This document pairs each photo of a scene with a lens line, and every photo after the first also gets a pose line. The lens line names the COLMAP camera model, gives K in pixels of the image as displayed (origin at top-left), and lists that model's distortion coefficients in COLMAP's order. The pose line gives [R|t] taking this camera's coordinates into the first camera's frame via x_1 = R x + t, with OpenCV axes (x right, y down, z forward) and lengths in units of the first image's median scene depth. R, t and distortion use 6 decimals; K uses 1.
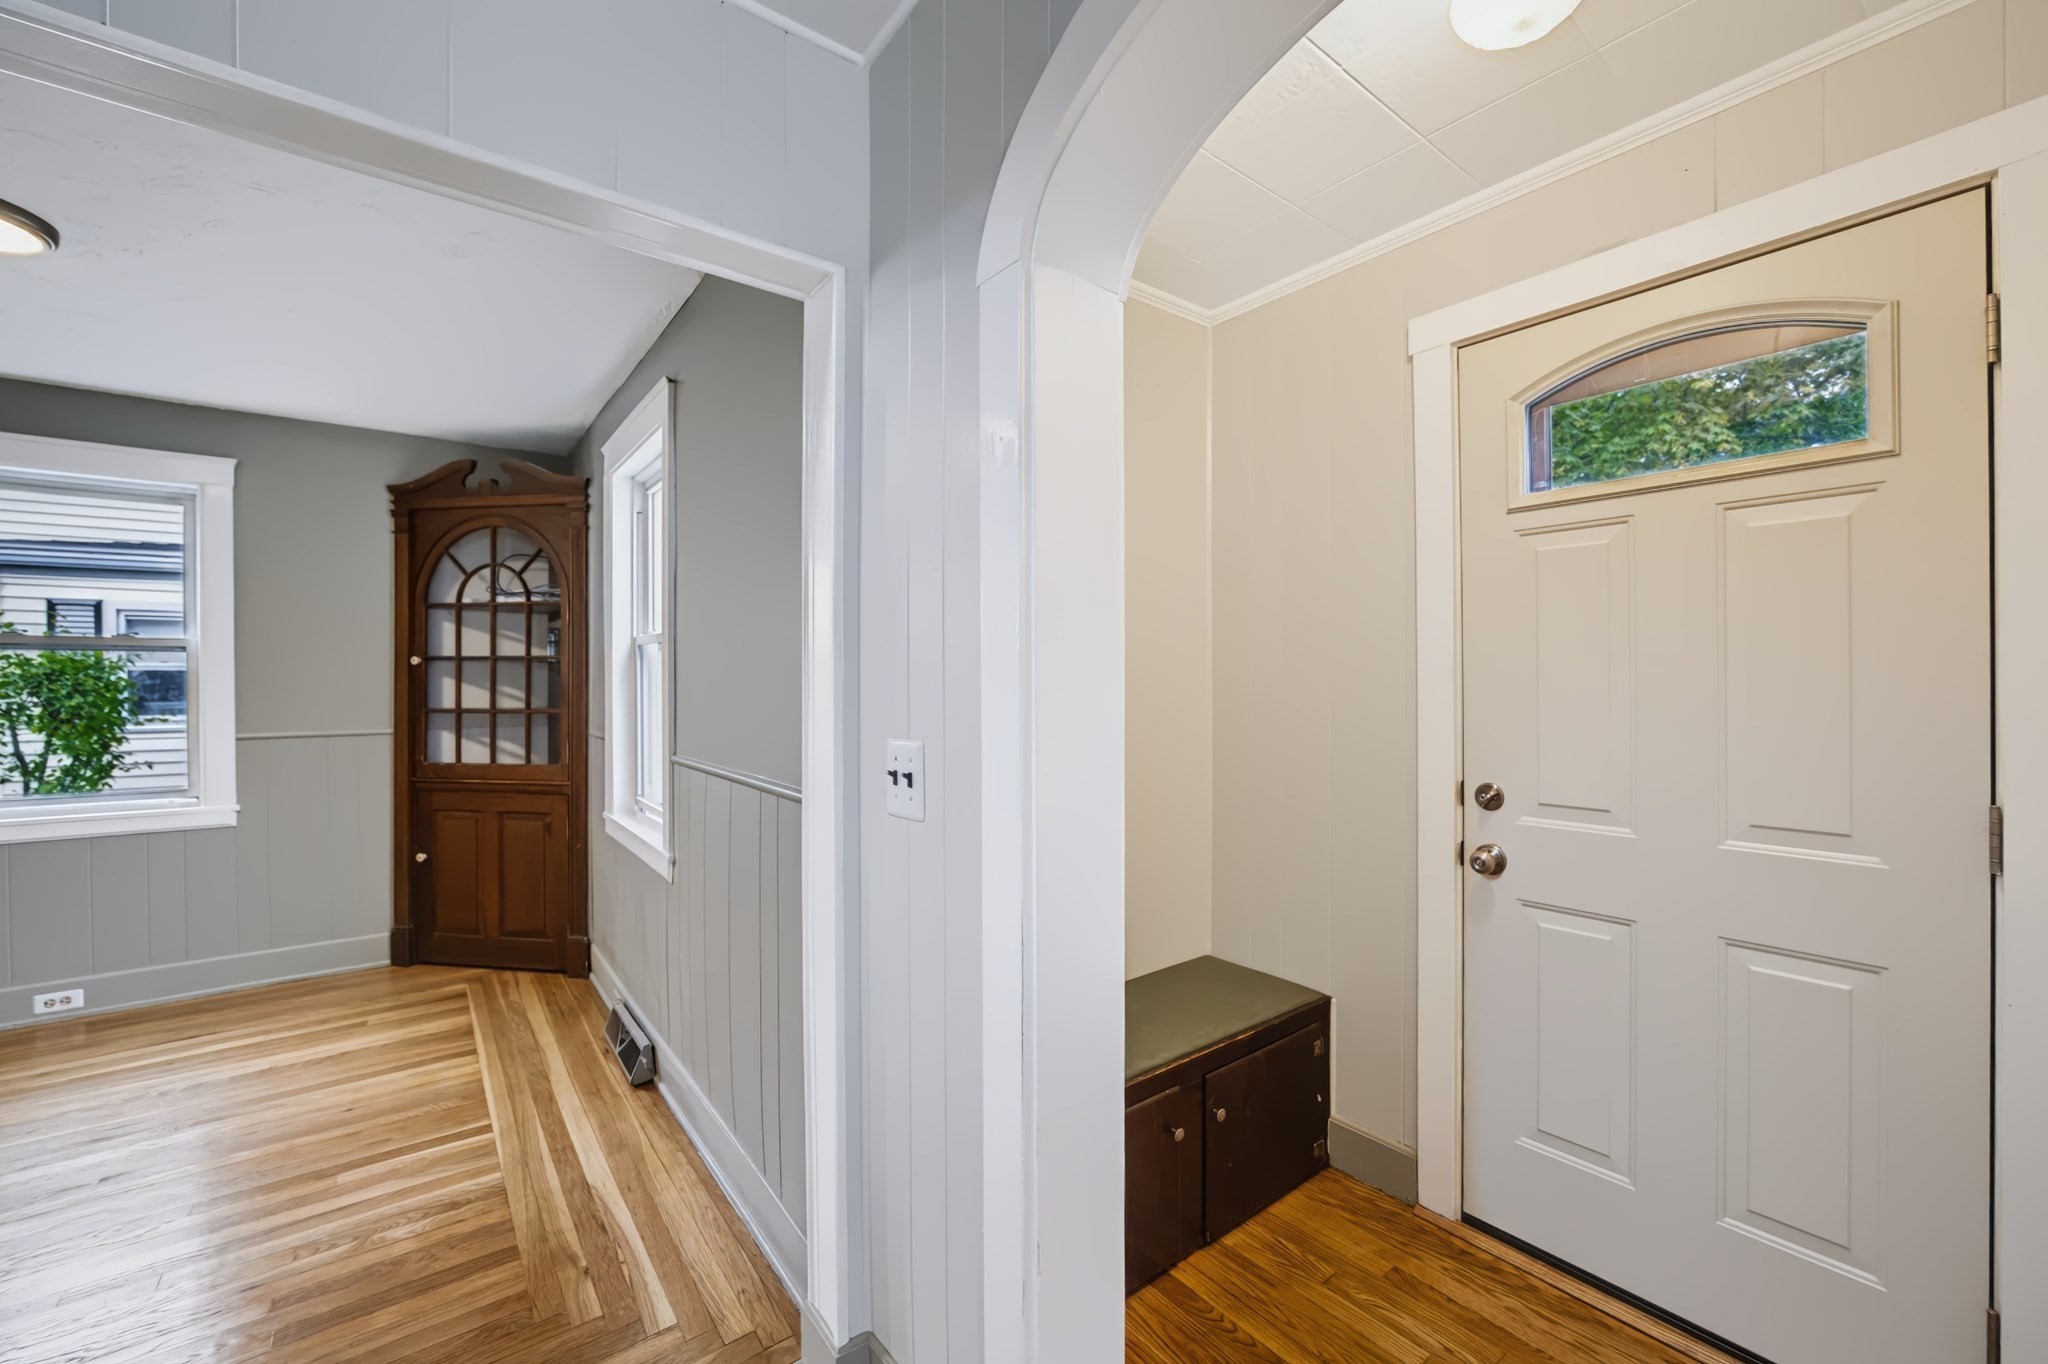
lens RADIAL K [[826.2, 0, 1040.1], [0, 826.2, 706.5], [0, 0, 1]] dist [-0.025321, 0.005250]
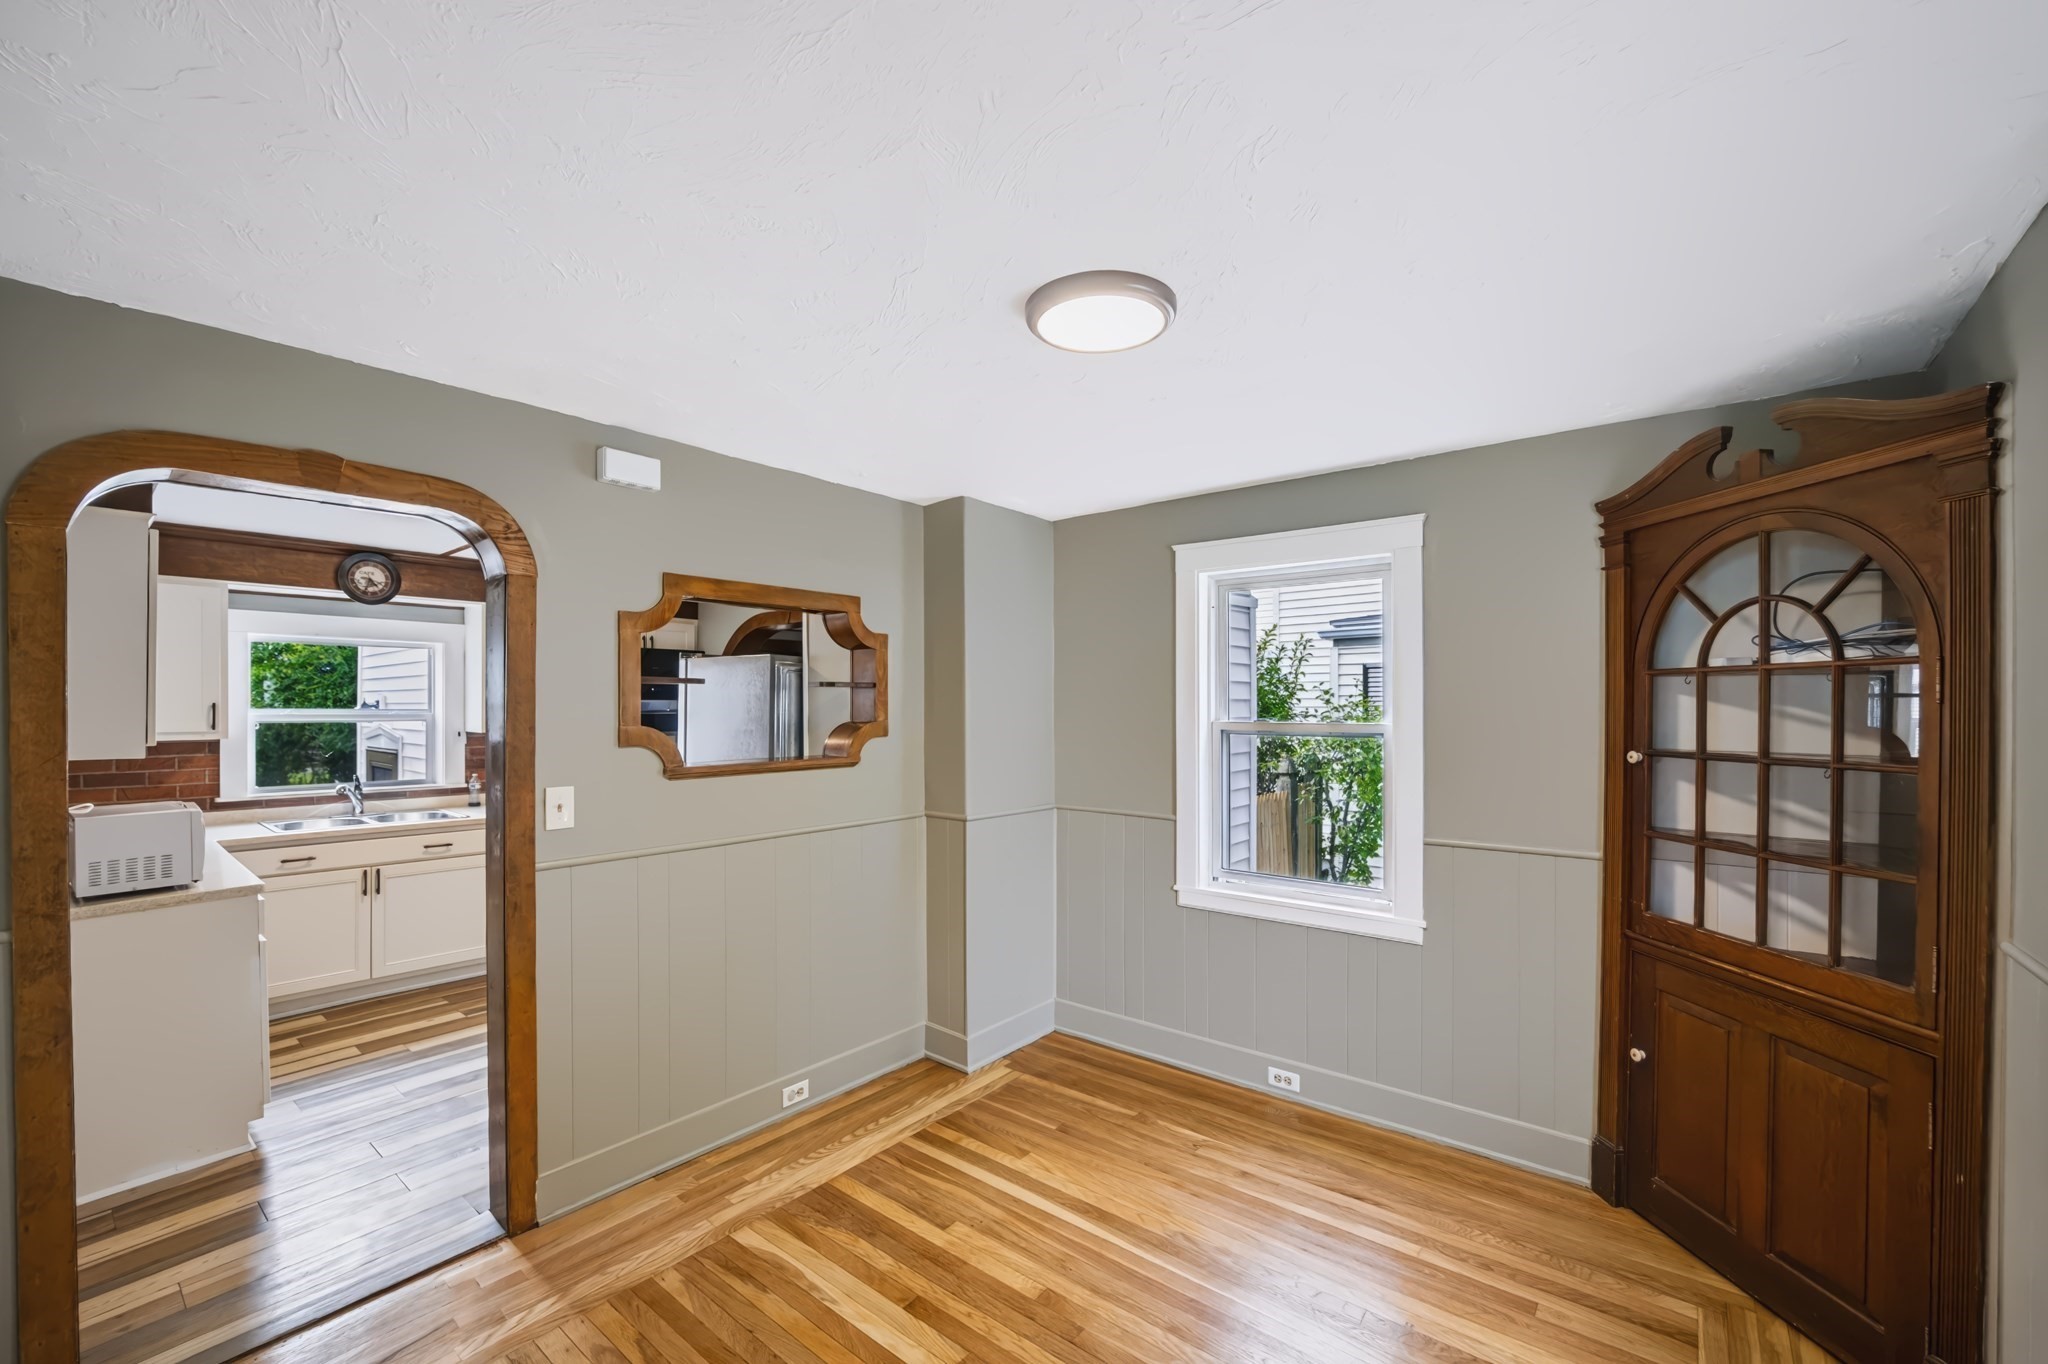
lens RADIAL K [[826.2, 0, 1017.0], [0, 826.2, 687.5], [0, 0, 1]] dist [-0.025321, 0.005250]
pose [[0.216314, -0.018622, -0.976146, -0.256976], [-0.032147, 0.999140, -0.026184, -0.089390], [0.975794, 0.037044, 0.215529, 0.414511]]
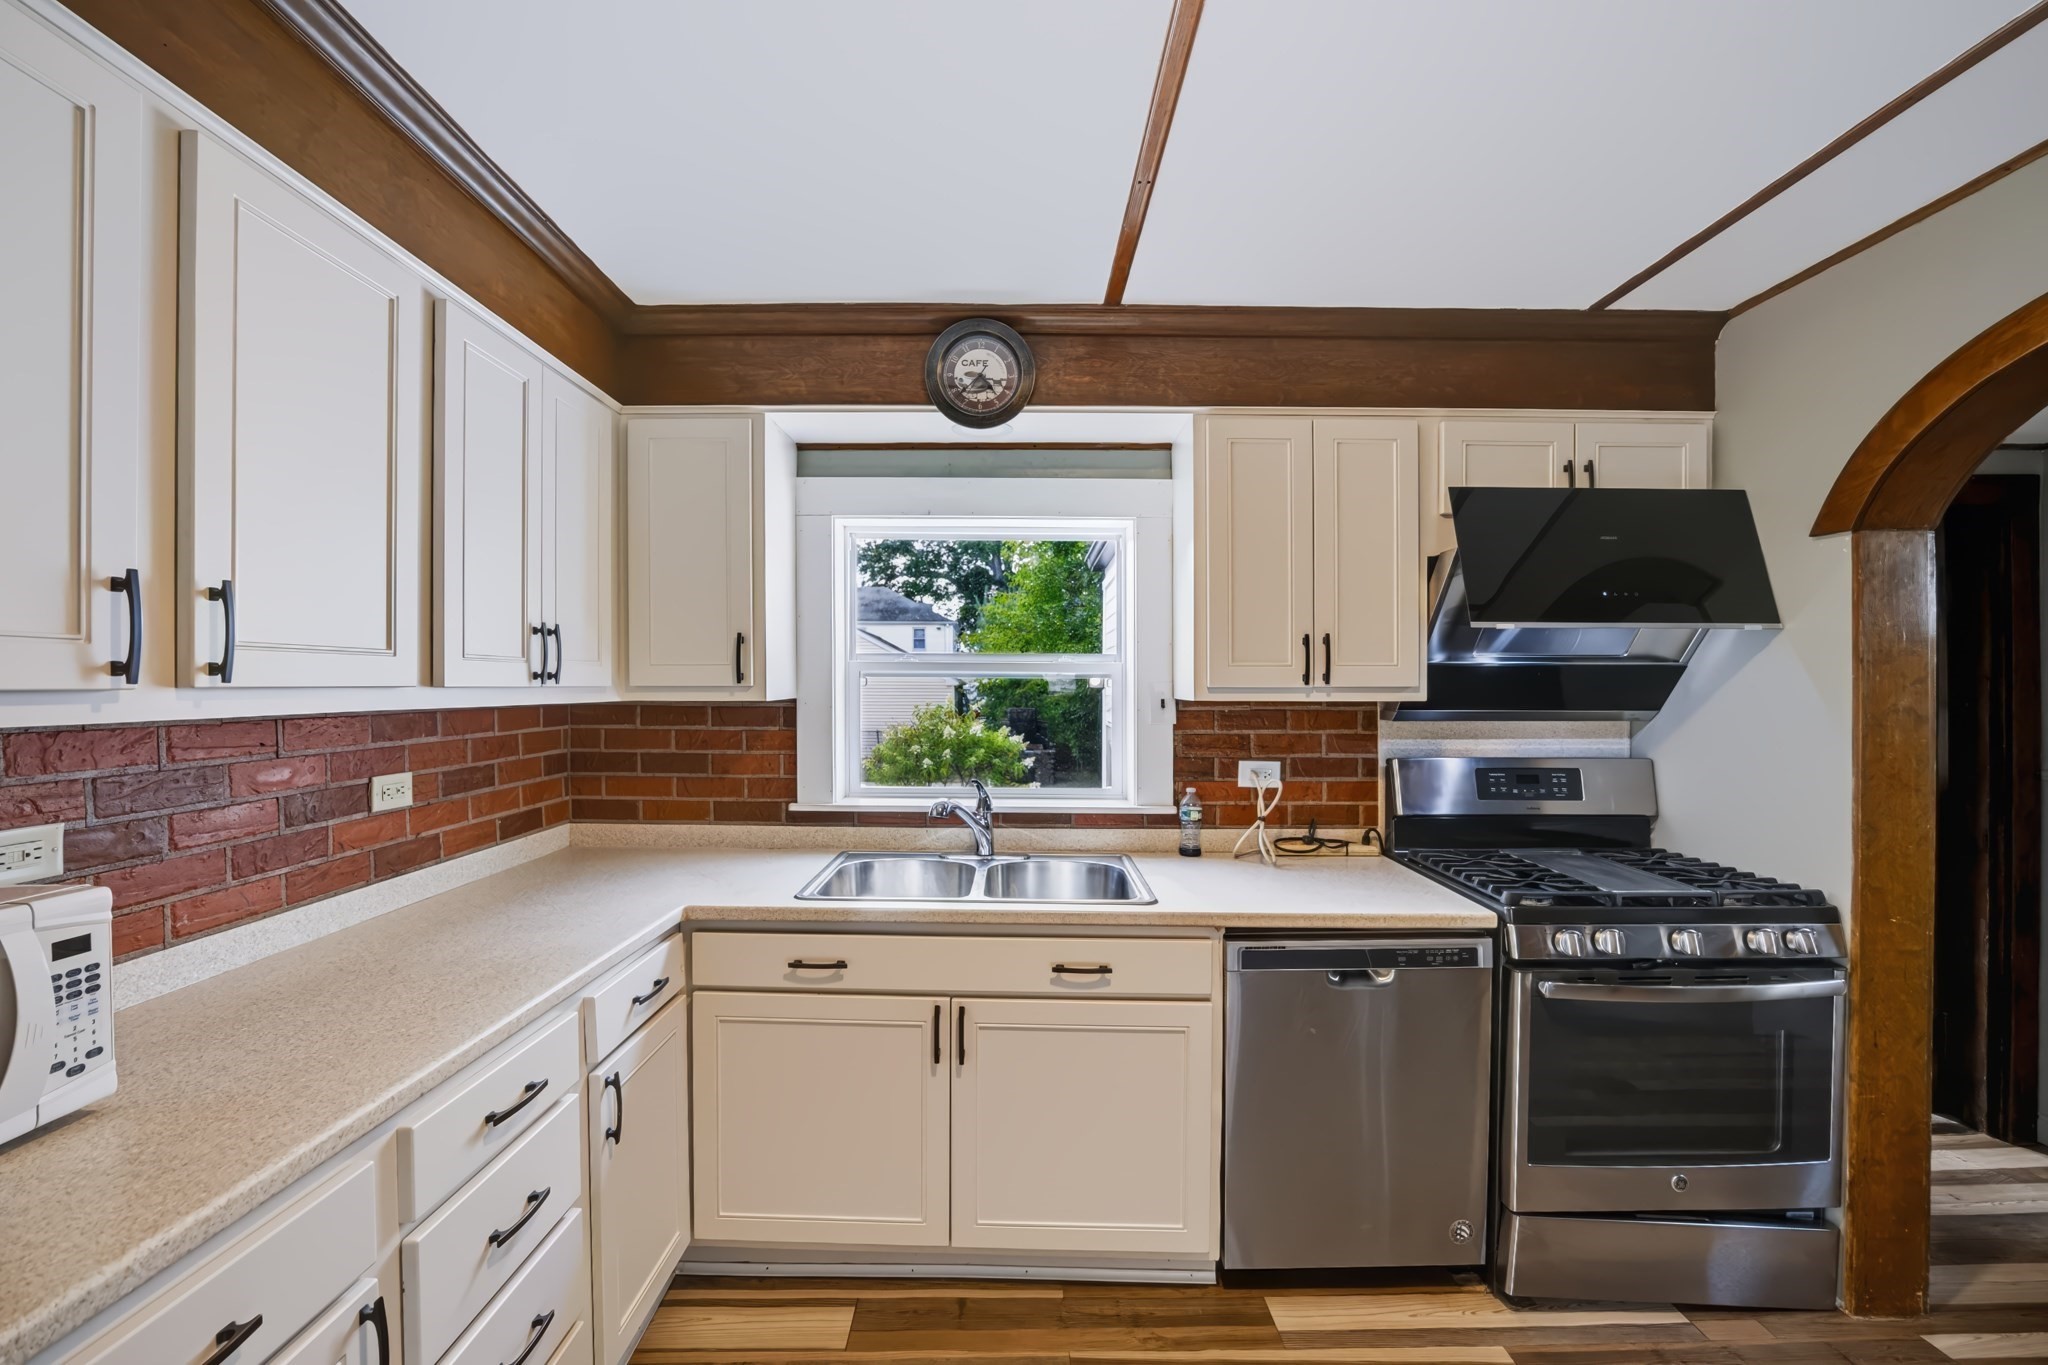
lens RADIAL K [[826.2, 0, 1012.2], [0, 826.2, 695.2], [0, 0, 1]] dist [-0.025321, 0.005250]
pose [[-0.628649, 0.010673, -0.777616, -1.371439], [-0.024176, 0.999154, 0.033259, -0.034161], [0.777313, 0.039708, -0.627859, 0.074169]]
